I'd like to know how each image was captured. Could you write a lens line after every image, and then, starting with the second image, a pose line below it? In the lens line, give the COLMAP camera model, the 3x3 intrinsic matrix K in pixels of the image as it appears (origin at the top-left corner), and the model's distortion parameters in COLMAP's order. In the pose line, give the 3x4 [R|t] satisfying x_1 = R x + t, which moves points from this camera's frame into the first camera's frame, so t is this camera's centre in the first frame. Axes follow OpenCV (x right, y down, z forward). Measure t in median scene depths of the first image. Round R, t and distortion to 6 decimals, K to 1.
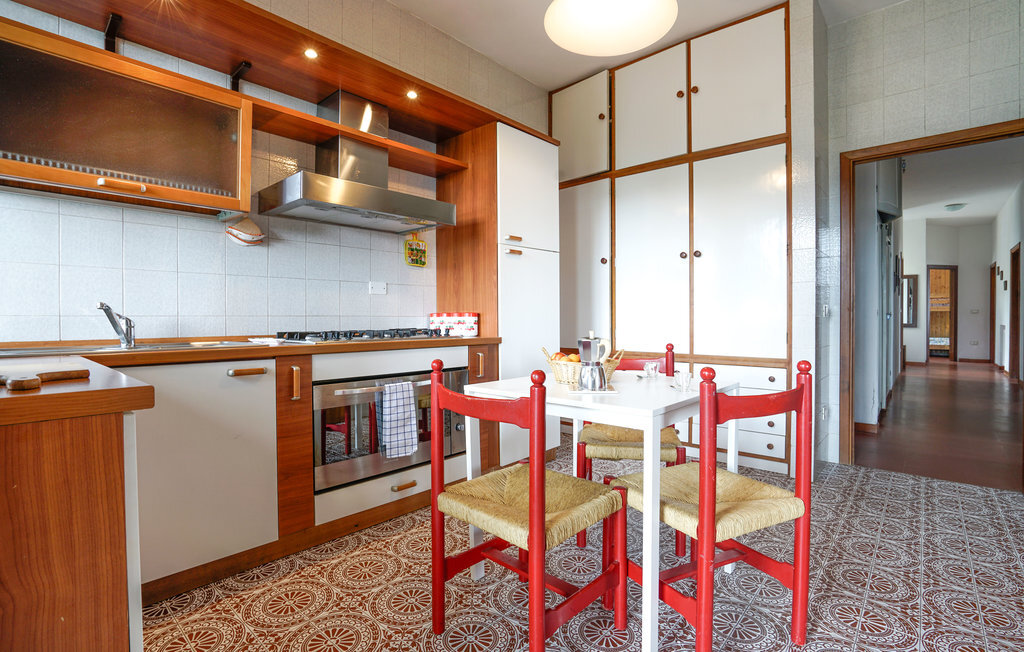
lens RADIAL K [[471.1, 0, 507.9], [0, 471.1, 325.8], [0, 0, 1]] dist [-0.050156, 0.017296]
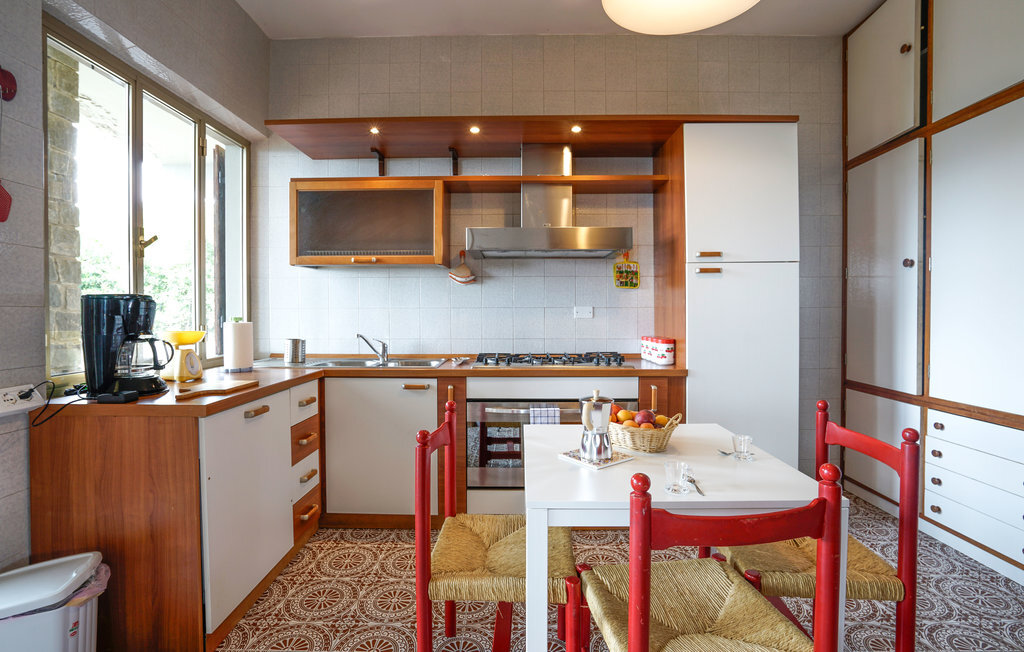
lens RADIAL K [[471.1, 0, 513.3], [0, 471.1, 322.7], [0, 0, 1]] dist [-0.050156, 0.017296]
pose [[0.667007, 0.018766, -0.744815, 0.419489], [-0.013685, 0.999823, 0.012936, -0.070532], [0.744926, 0.001564, 0.667145, 0.181736]]
